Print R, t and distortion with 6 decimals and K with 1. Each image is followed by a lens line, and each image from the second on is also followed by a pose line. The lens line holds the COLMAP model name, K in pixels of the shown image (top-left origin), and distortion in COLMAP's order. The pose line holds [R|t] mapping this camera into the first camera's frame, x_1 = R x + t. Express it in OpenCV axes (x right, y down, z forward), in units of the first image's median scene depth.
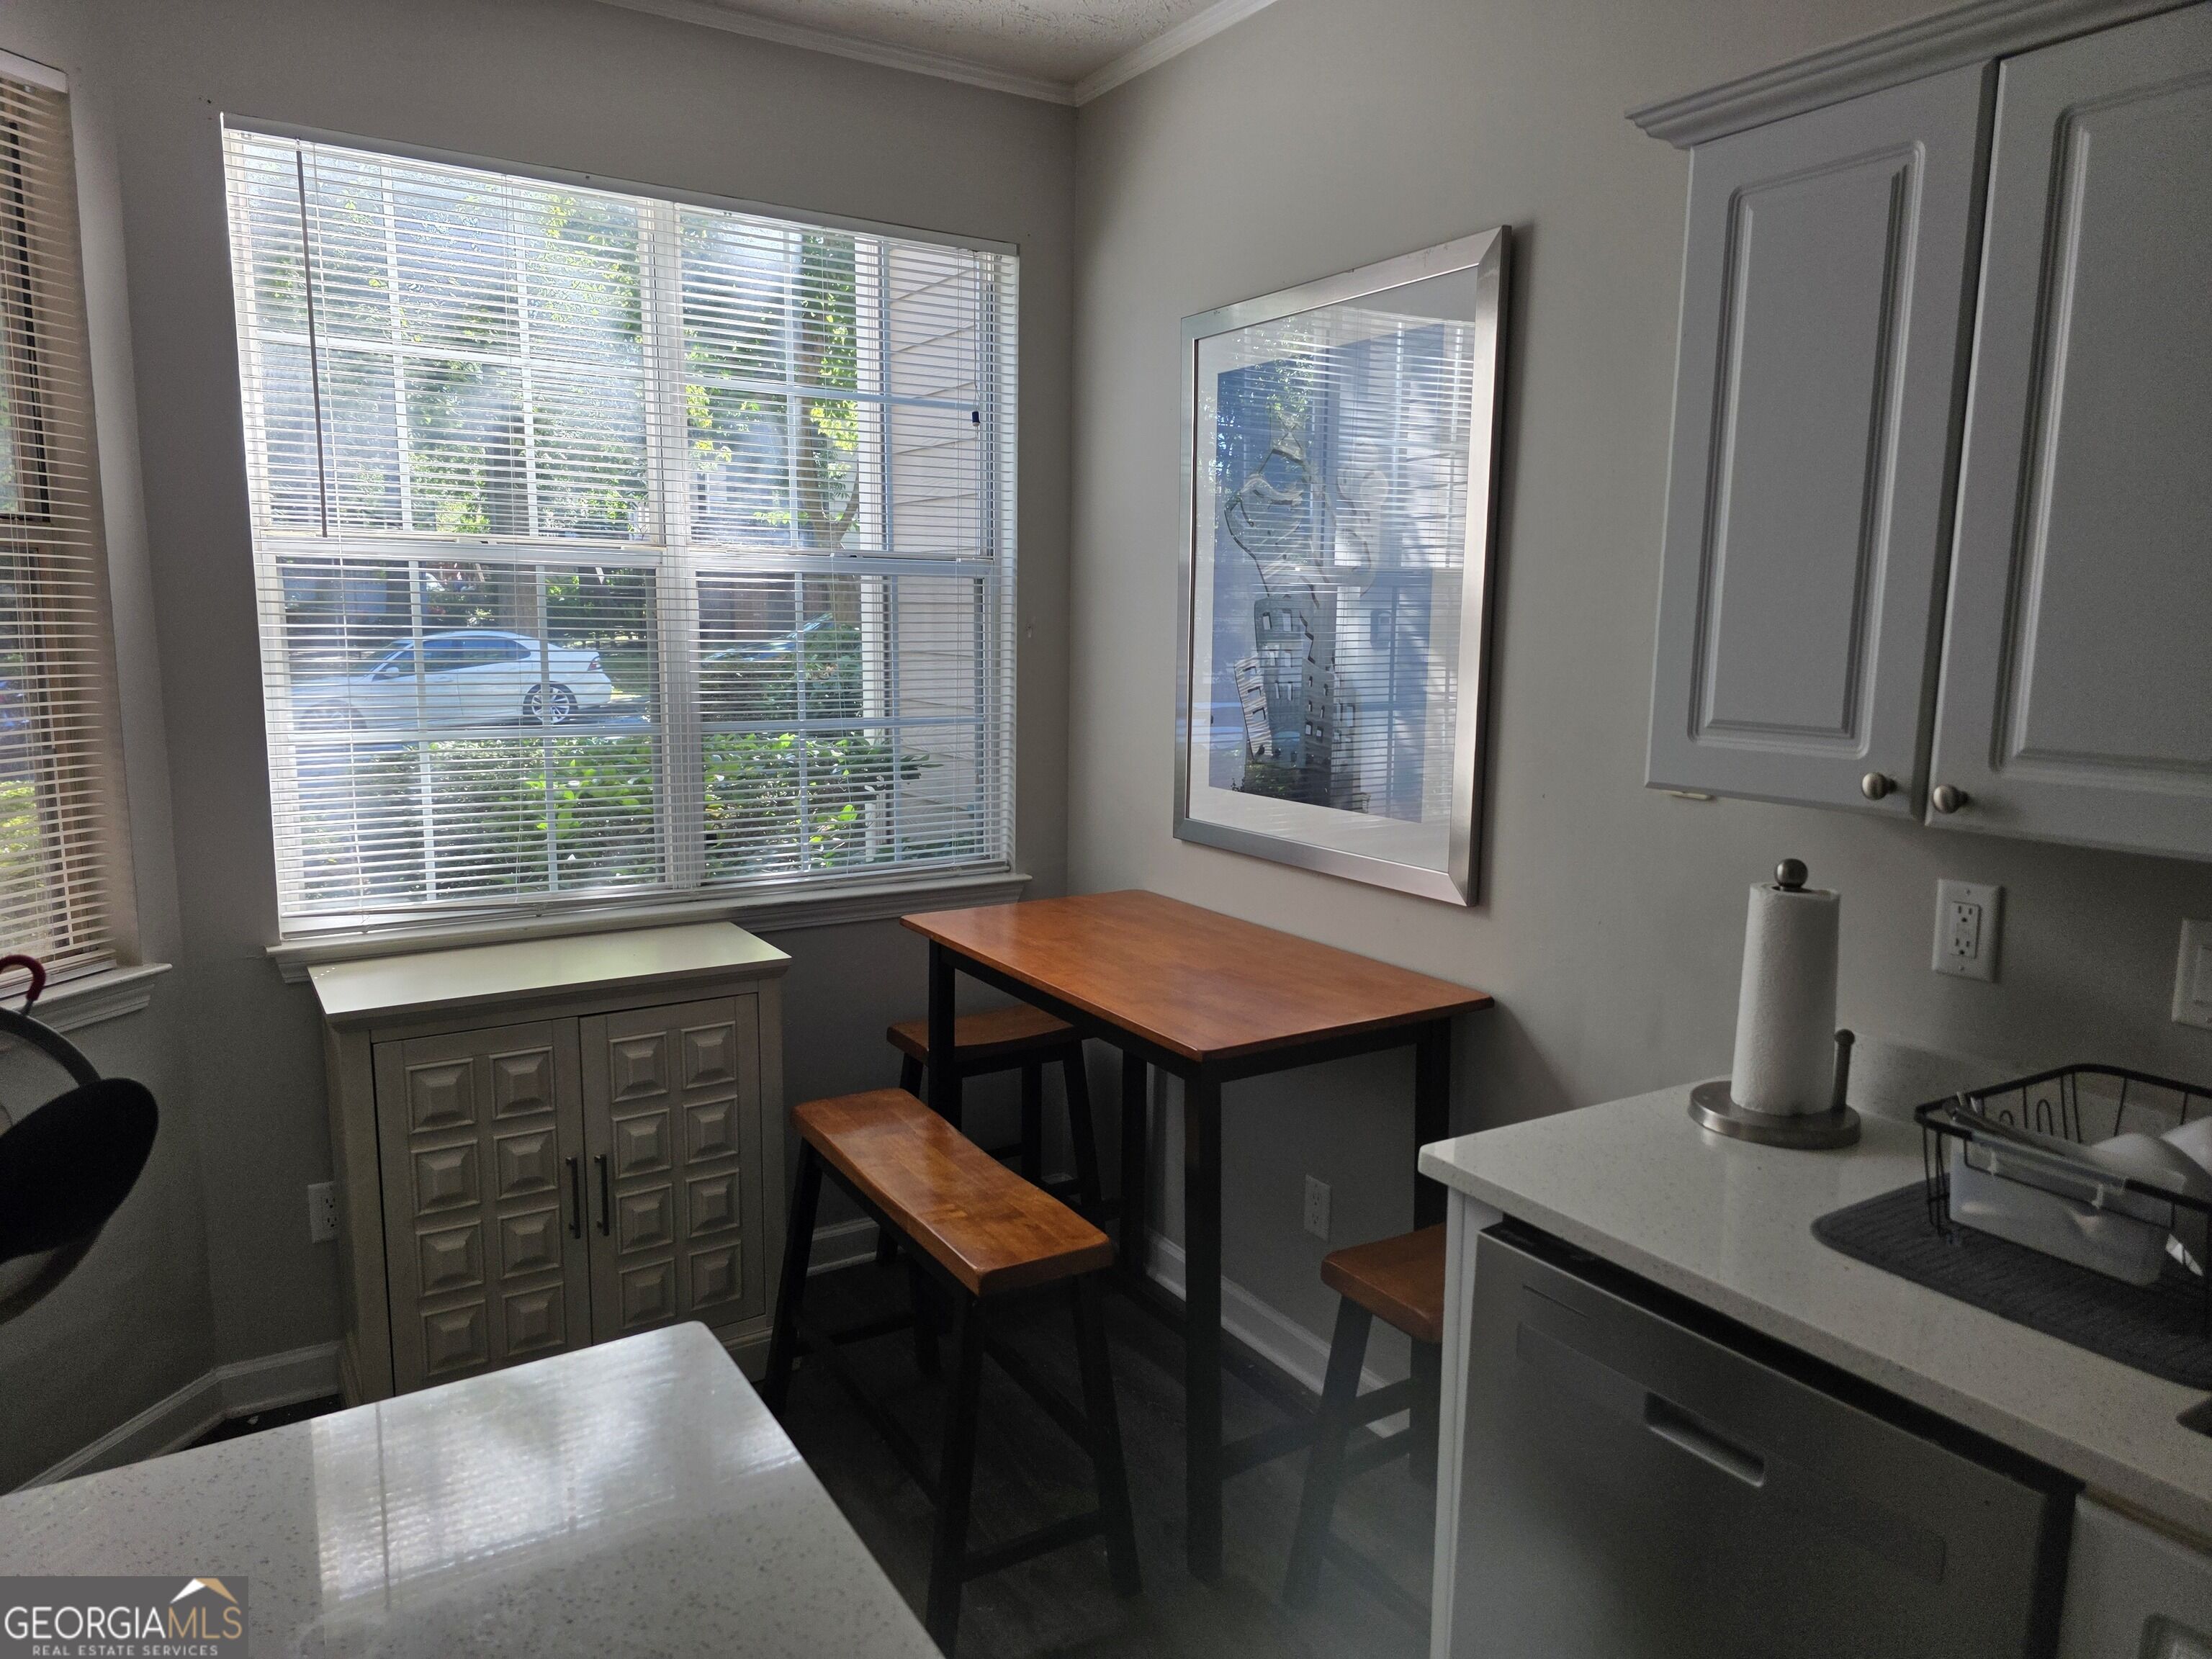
lens RADIAL K [[1477.5, 0, 1108.6], [0, 1477.5, 825.2], [0, 0, 1]] dist [0.006044, 0.000188]
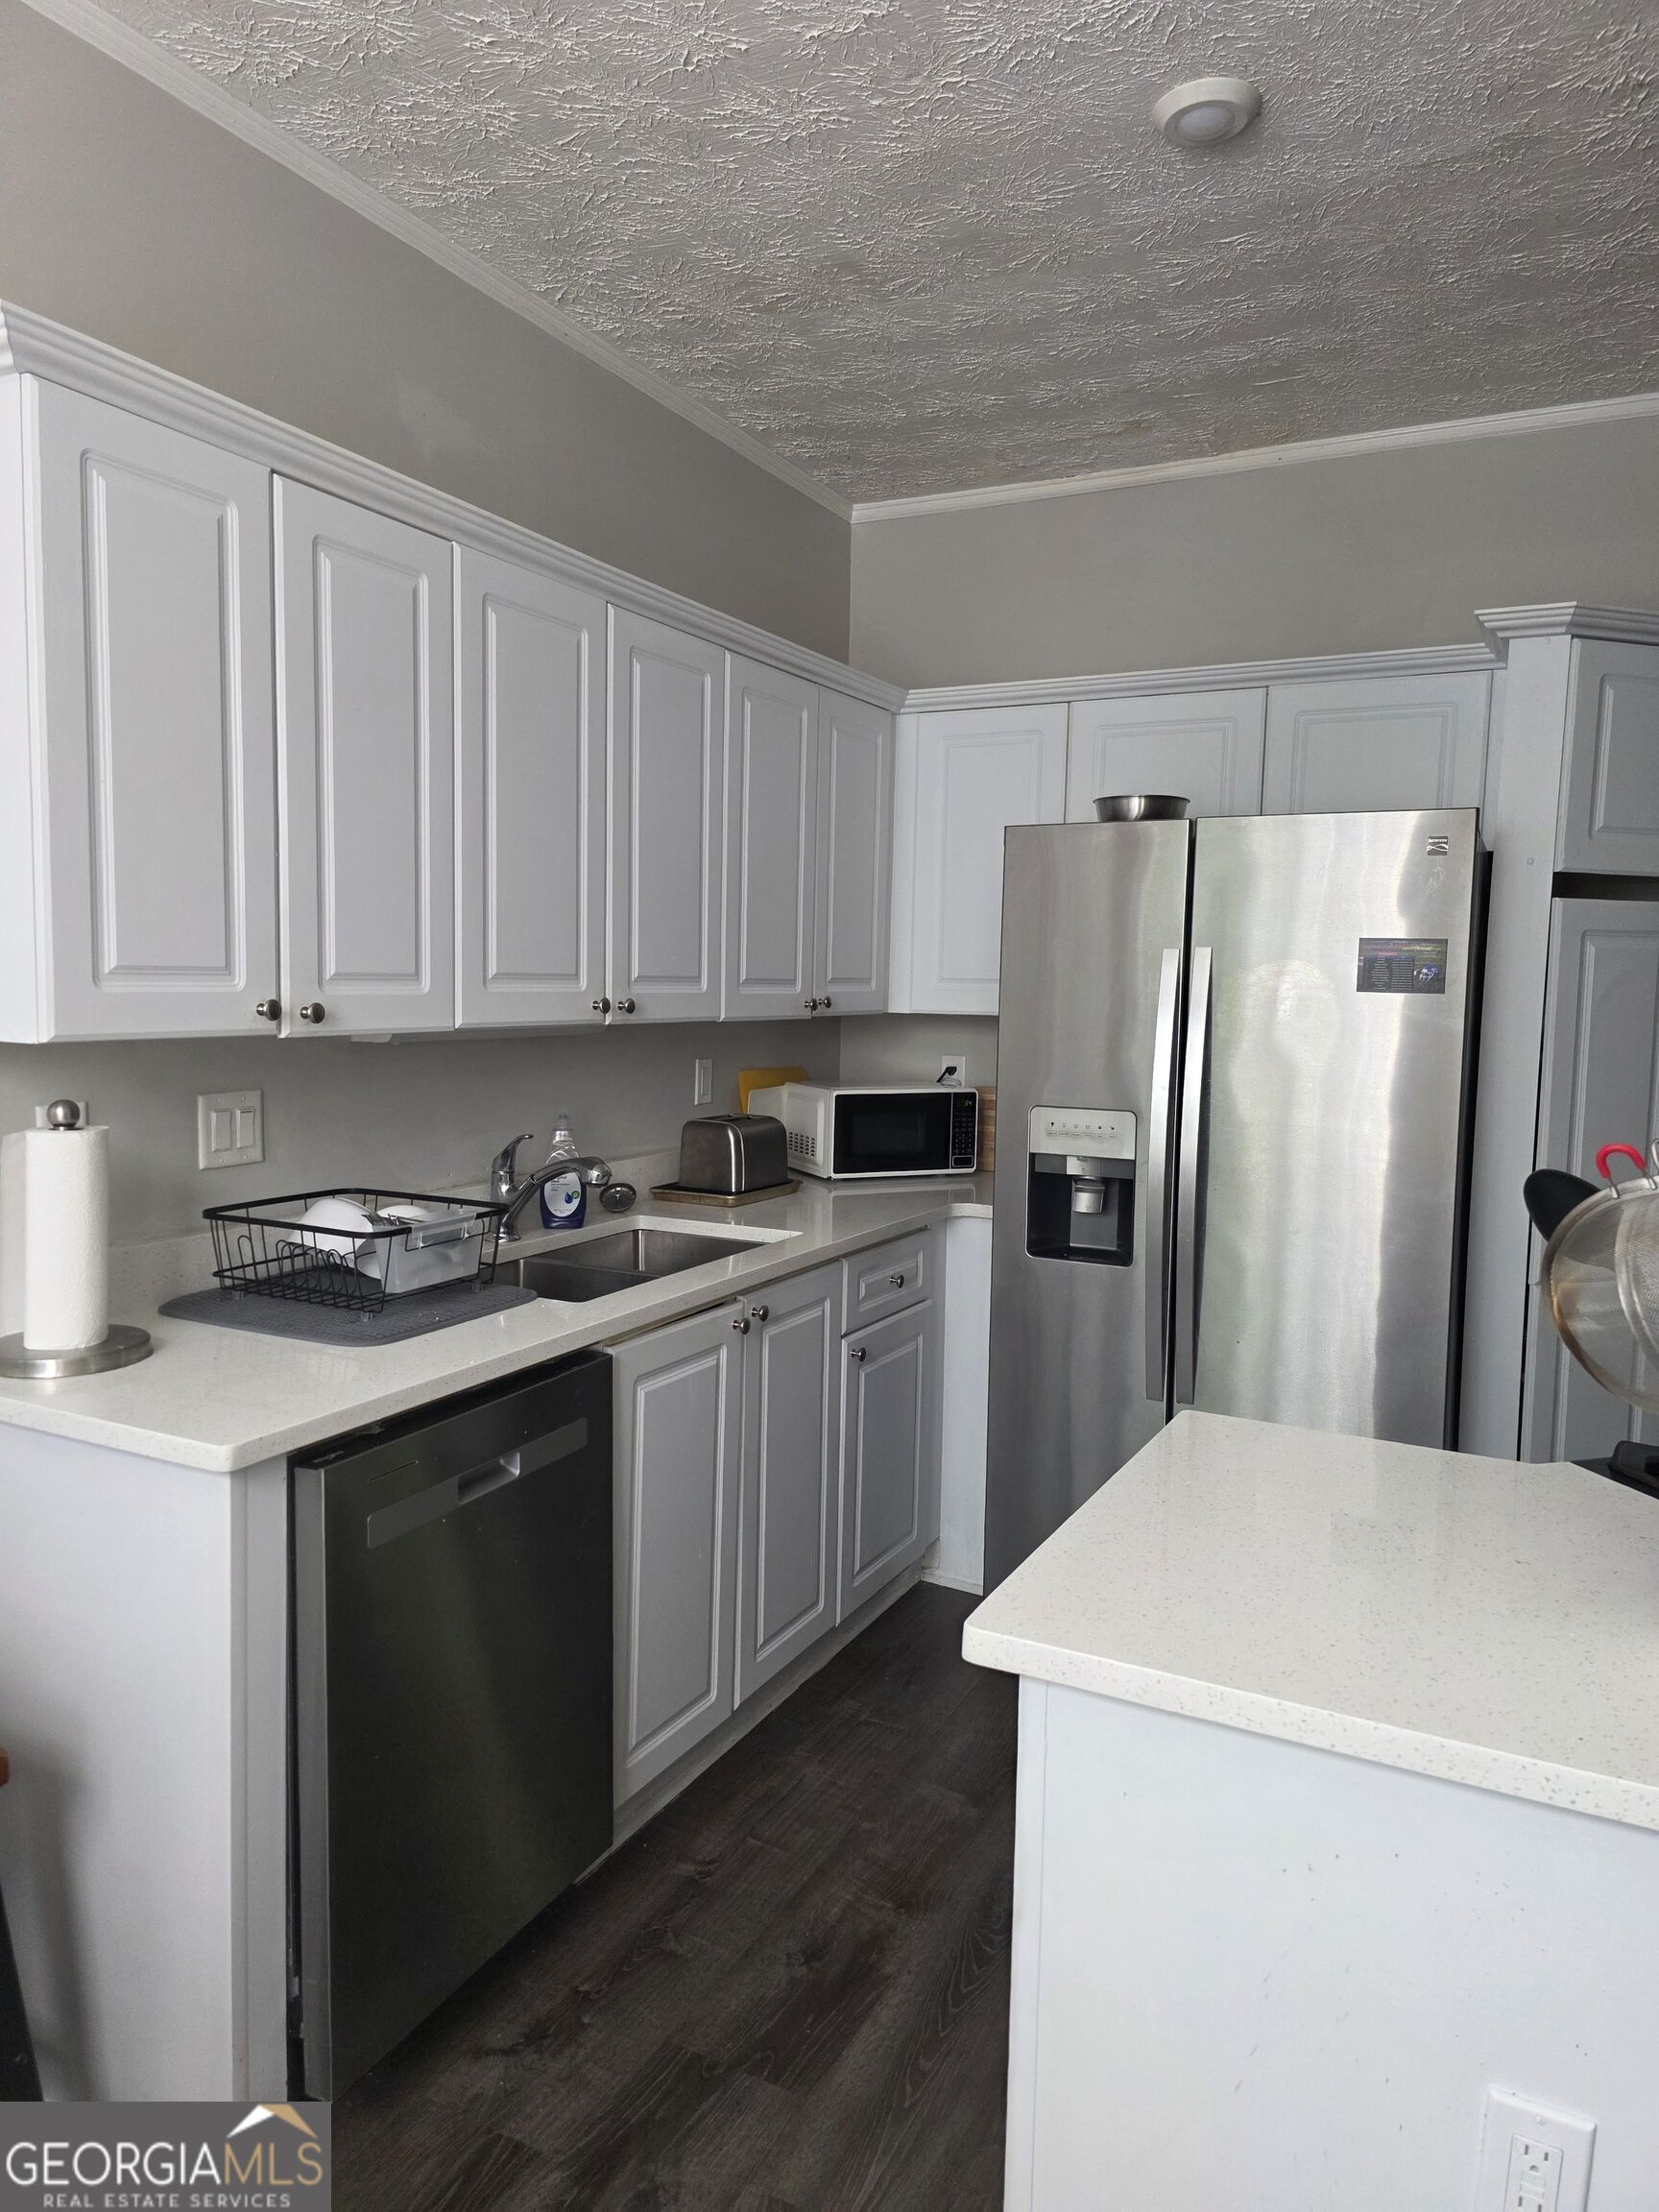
lens RADIAL K [[1477.5, 0, 830.6], [0, 1477.5, 1111.4], [0, 0, 1]] dist [0.006044, 0.000188]
pose [[-0.497156, -0.101518, 0.861702, -0.807118], [0.100276, 0.979754, 0.173280, -0.109903], [-0.861847, 0.172555, -0.476911, 1.179505]]
